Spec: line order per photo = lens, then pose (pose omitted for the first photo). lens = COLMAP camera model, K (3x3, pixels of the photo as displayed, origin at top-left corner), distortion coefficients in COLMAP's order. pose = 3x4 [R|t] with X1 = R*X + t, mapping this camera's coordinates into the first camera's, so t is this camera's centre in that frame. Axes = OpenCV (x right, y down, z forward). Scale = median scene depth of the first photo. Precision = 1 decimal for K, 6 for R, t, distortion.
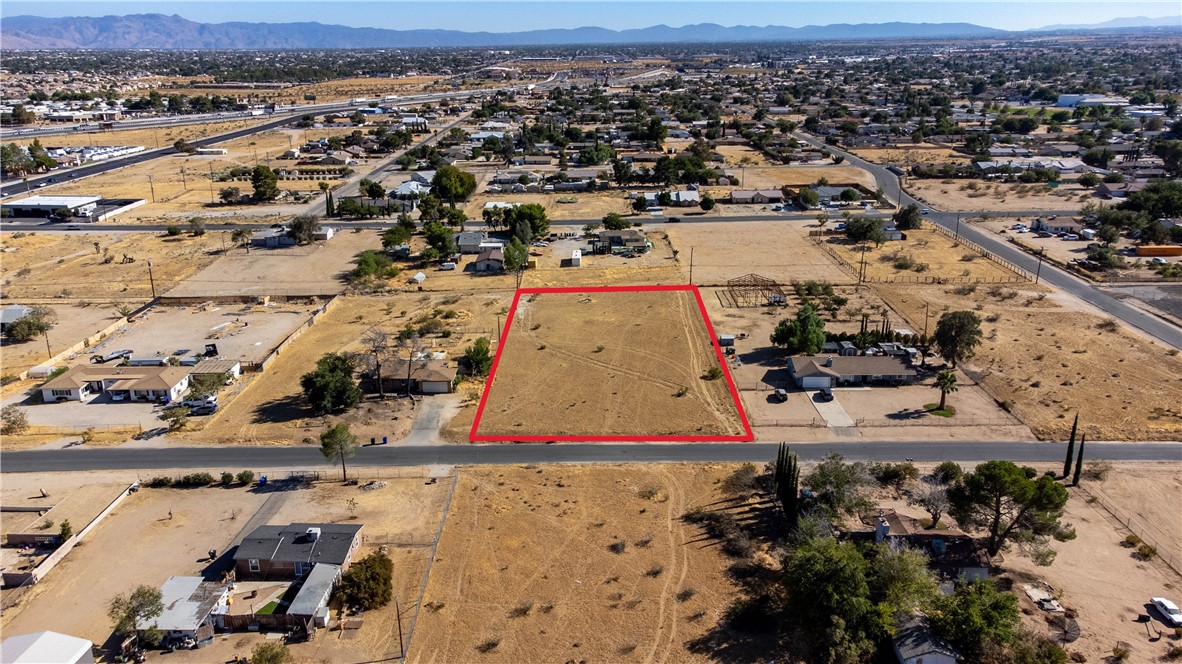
lens RADIAL K [[882.0, 0, 584.1], [0, 882.0, 330.2], [0, 0, 1]] dist [0.053611, -0.001712]
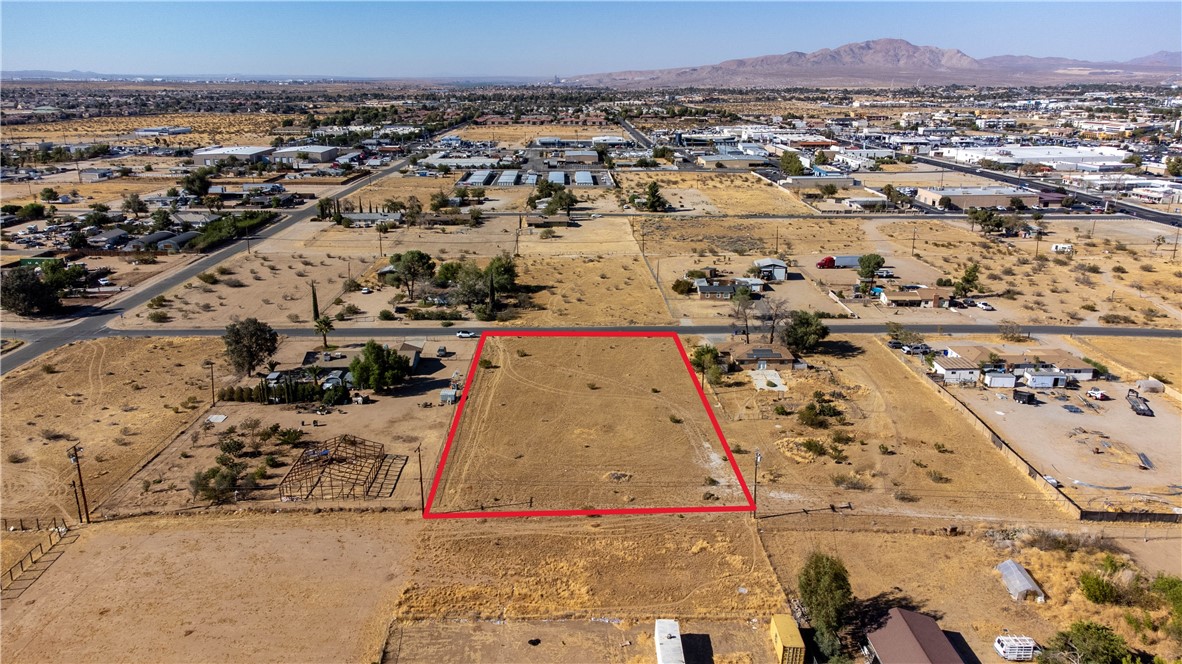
lens RADIAL K [[882.0, 0, 584.1], [0, 882.0, 330.2], [0, 0, 1]] dist [0.053611, -0.001712]
pose [[-0.999634, 0.017936, -0.020233, 0.042665], [0.003712, 0.832249, 0.554389, -0.523316], [0.026782, 0.554111, -0.832012, 1.672448]]
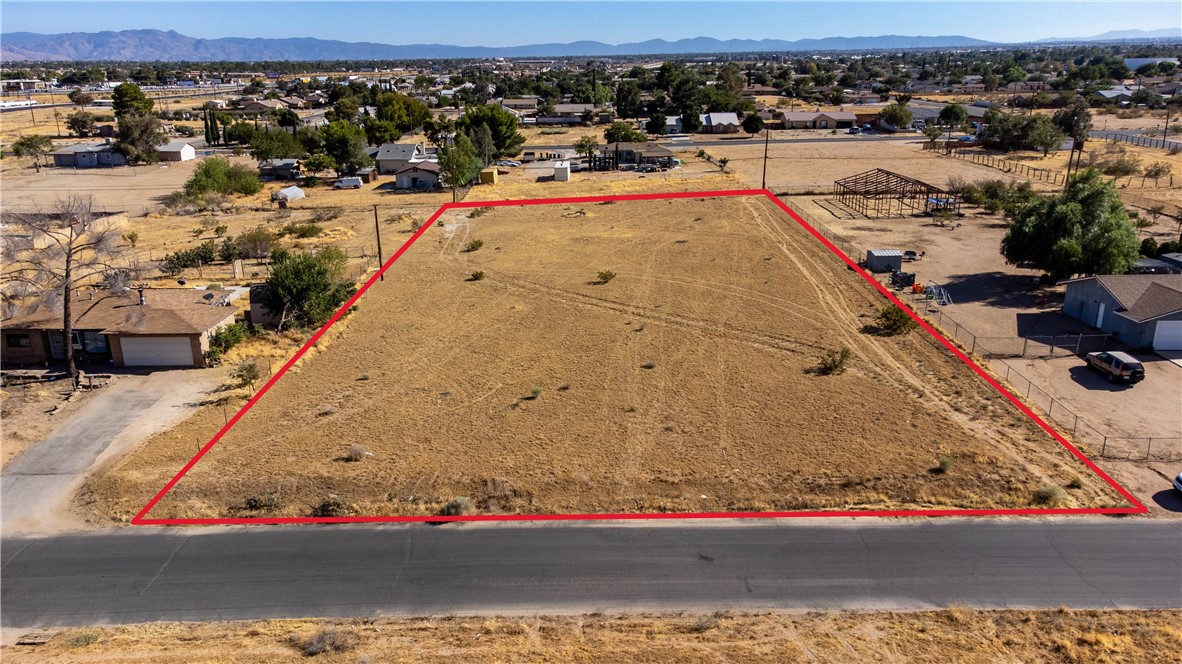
lens RADIAL K [[882.0, 0, 584.1], [0, 882.0, 330.2], [0, 0, 1]] dist [0.053611, -0.001712]
pose [[0.999984, -0.004894, 0.002707, 0.005930], [0.004936, 0.999862, -0.015848, 0.052604], [-0.002629, 0.015861, 0.999871, 0.534019]]
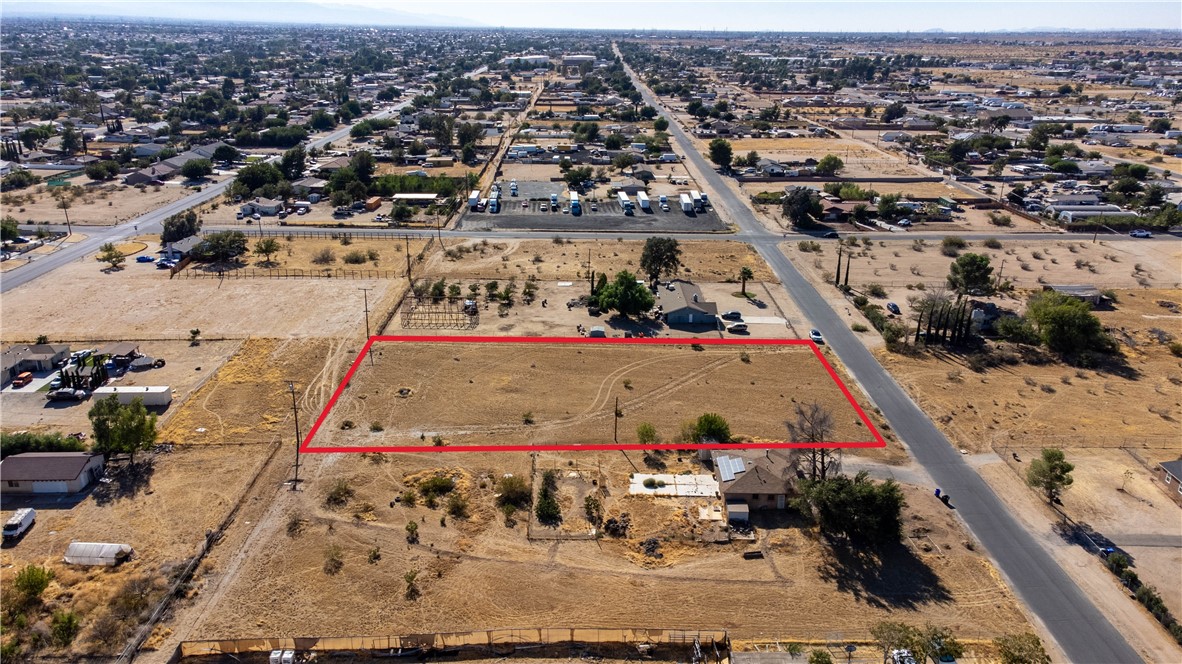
lens RADIAL K [[882.0, 0, 584.1], [0, 882.0, 330.2], [0, 0, 1]] dist [0.053611, -0.001712]
pose [[-0.000950, -0.314170, 0.949366, -0.742985], [0.302809, 0.904705, 0.299694, -0.280919], [-0.953051, 0.287761, 0.094274, 0.906455]]
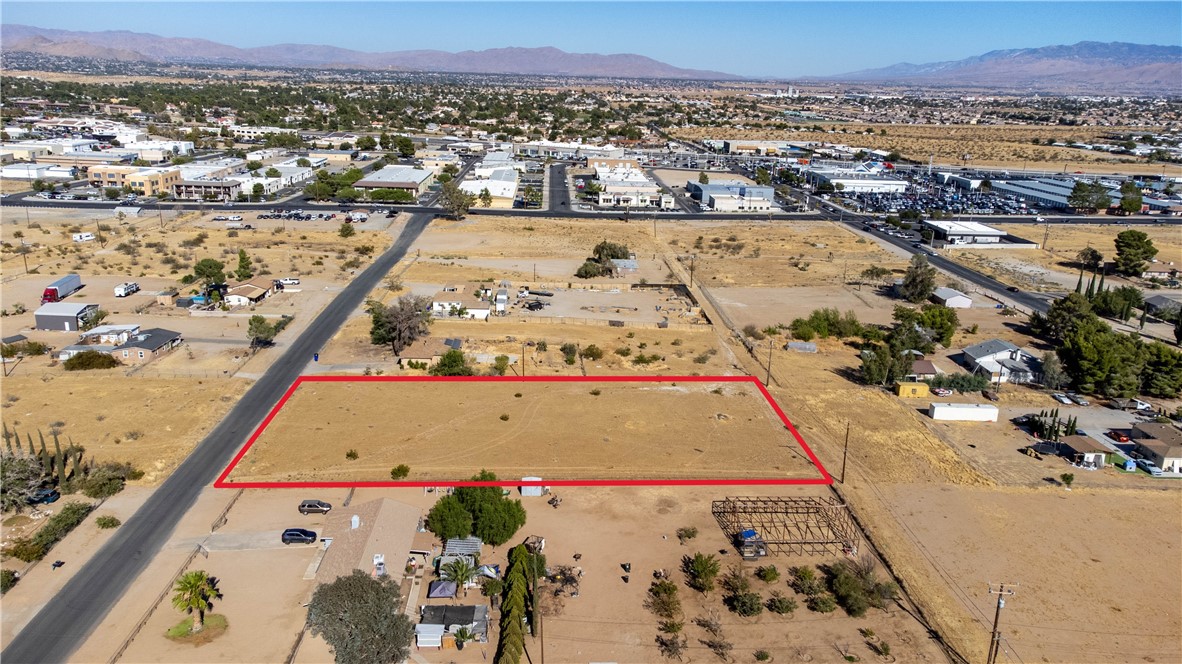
lens RADIAL K [[882.0, 0, 584.1], [0, 882.0, 330.2], [0, 0, 1]] dist [0.053611, -0.001712]
pose [[0.047498, 0.289184, -0.956094, 0.771405], [-0.332271, 0.907239, 0.257900, -0.284709], [0.941987, 0.305433, 0.139180, 0.890146]]
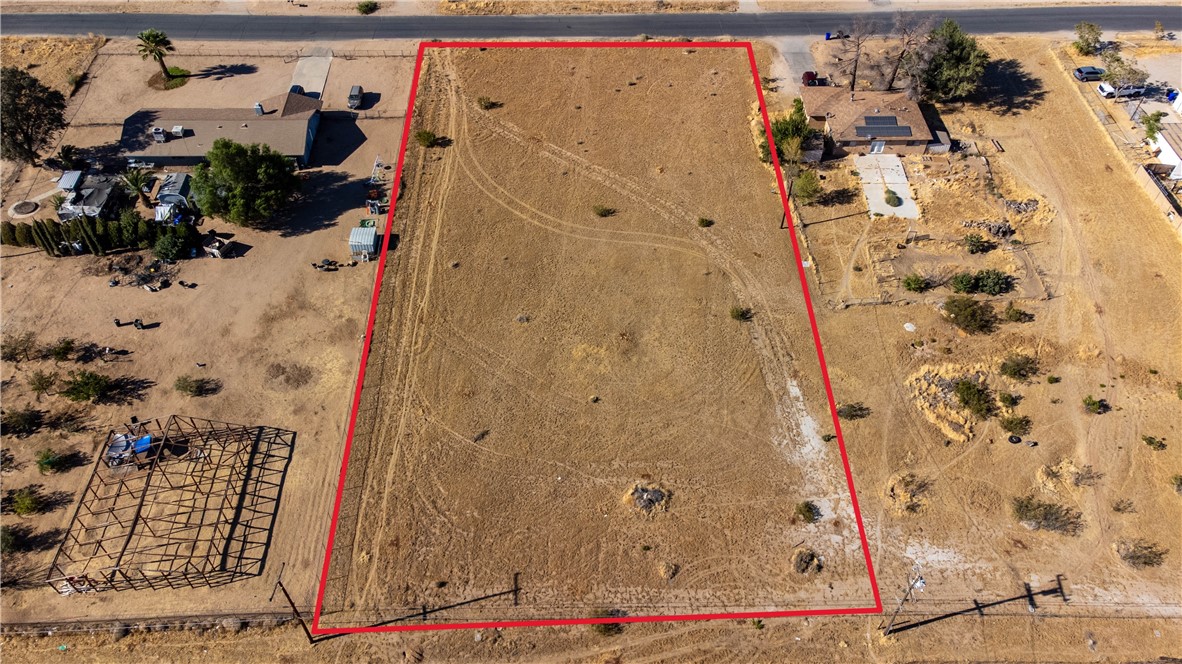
lens RADIAL K [[888.8, 0, 591.0], [0, 888.8, 332.0], [0, 0, 1]] dist [0.002624, 0.084051]
pose [[-0.999464, 0.026192, -0.019652, 0.036702], [-0.007070, 0.413371, 0.910535, -0.448368], [0.031972, 0.910186, -0.412964, 1.254351]]
